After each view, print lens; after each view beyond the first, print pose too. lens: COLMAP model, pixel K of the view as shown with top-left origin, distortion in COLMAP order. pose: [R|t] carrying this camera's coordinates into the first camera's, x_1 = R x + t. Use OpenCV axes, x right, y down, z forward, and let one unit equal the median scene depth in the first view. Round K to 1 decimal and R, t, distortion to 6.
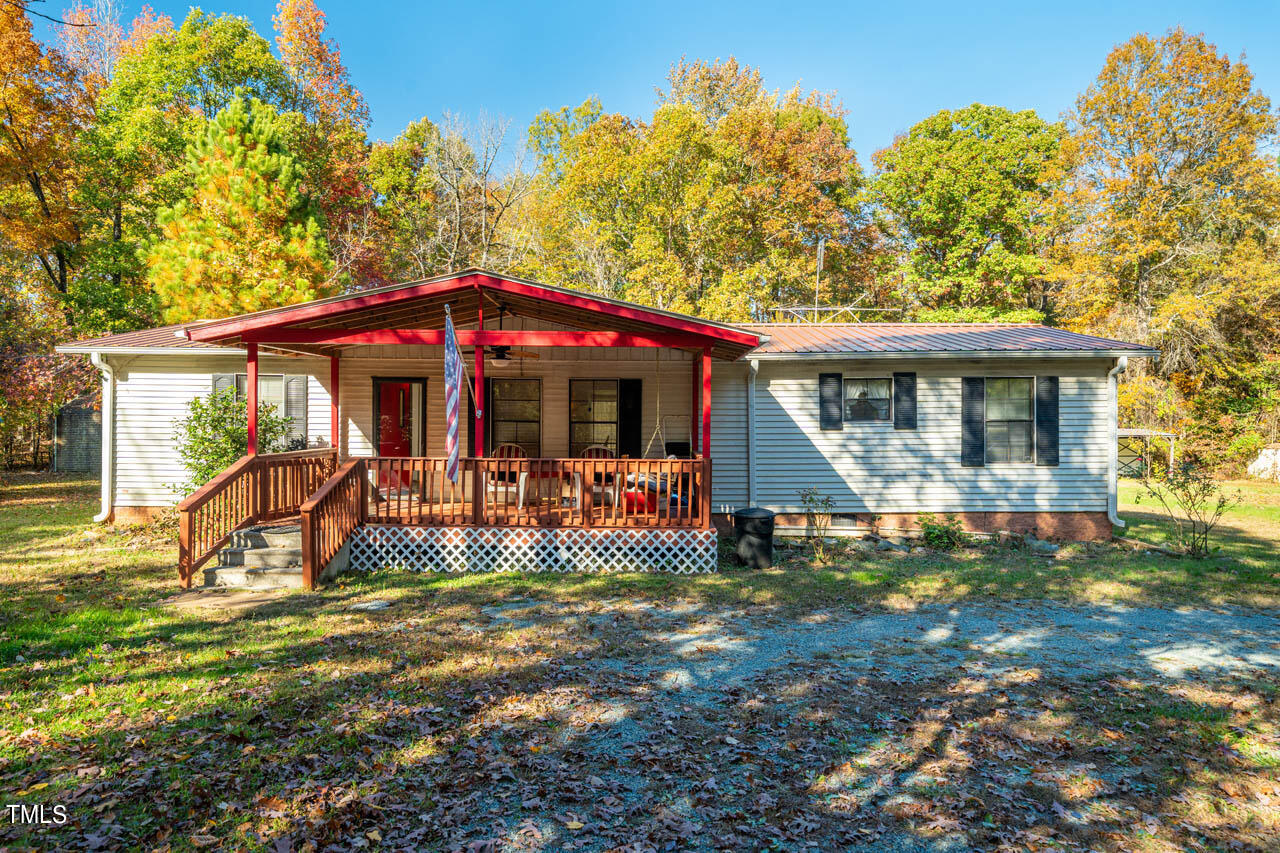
lens RADIAL K [[893.1, 0, 639.6], [0, 893.1, 425.3], [0, 0, 1]] dist [-0.021025, 0.000603]
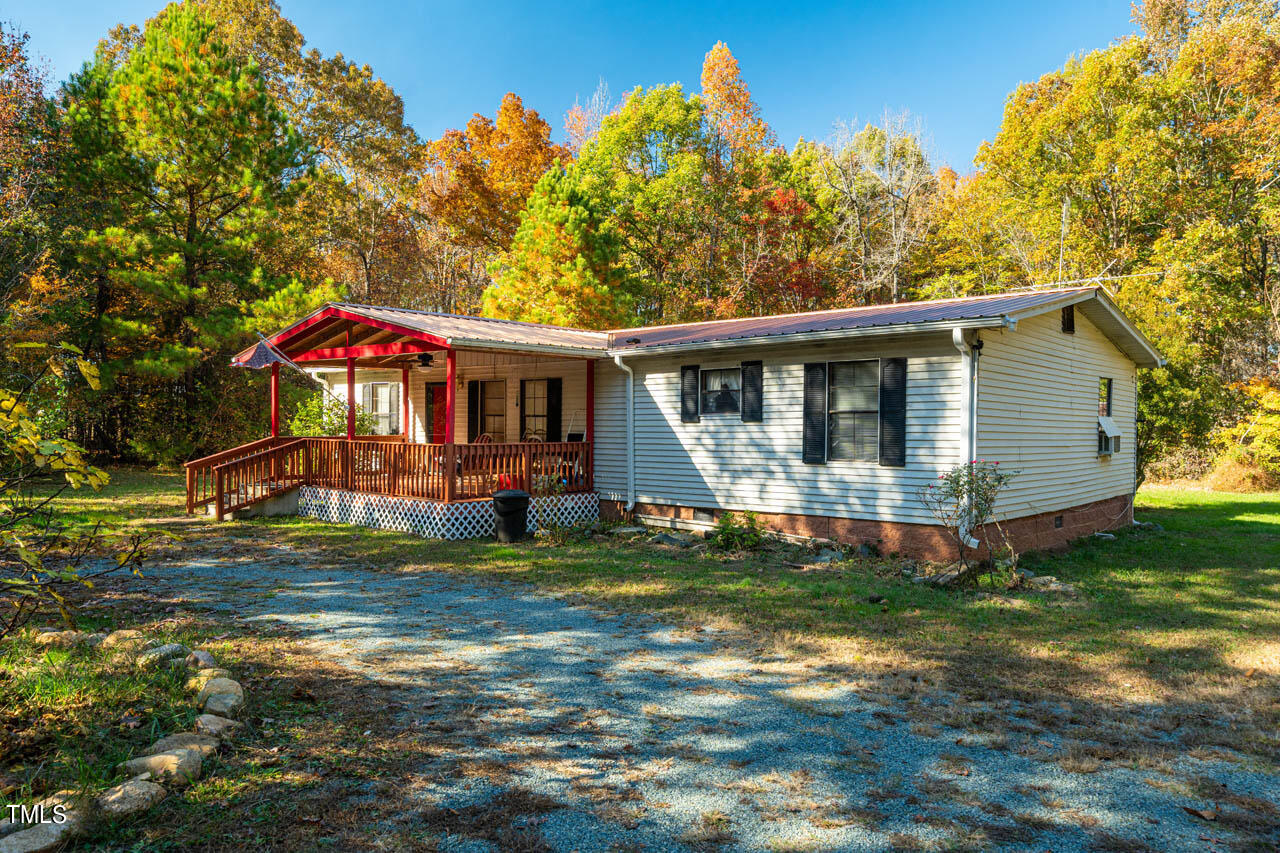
lens RADIAL K [[893.1, 0, 640.7], [0, 893.1, 427.8], [0, 0, 1]] dist [-0.021025, 0.000603]
pose [[0.745944, 0.004511, -0.665993, 0.836059], [-0.008862, 0.999956, -0.003153, 0.014398], [0.665950, 0.008254, 0.745951, 0.223738]]
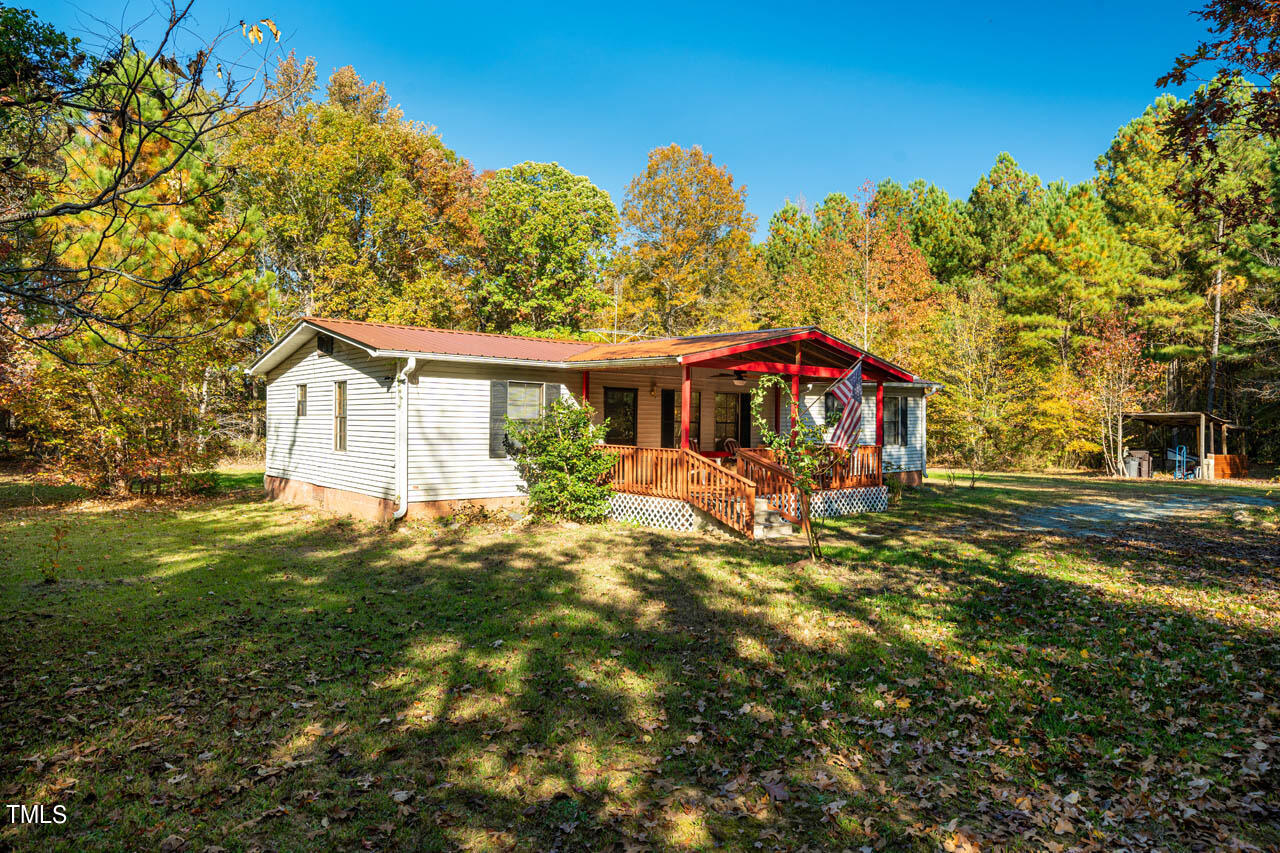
lens RADIAL K [[795.1, 0, 639.1], [0, 795.1, 424.0], [0, 0, 1]] dist [0.003370, 0.000123]
pose [[0.768750, -0.002966, 0.639543, -1.002021], [-0.003206, 0.999959, 0.008491, -0.011344], [-0.639542, -0.008578, 0.768709, 0.092519]]
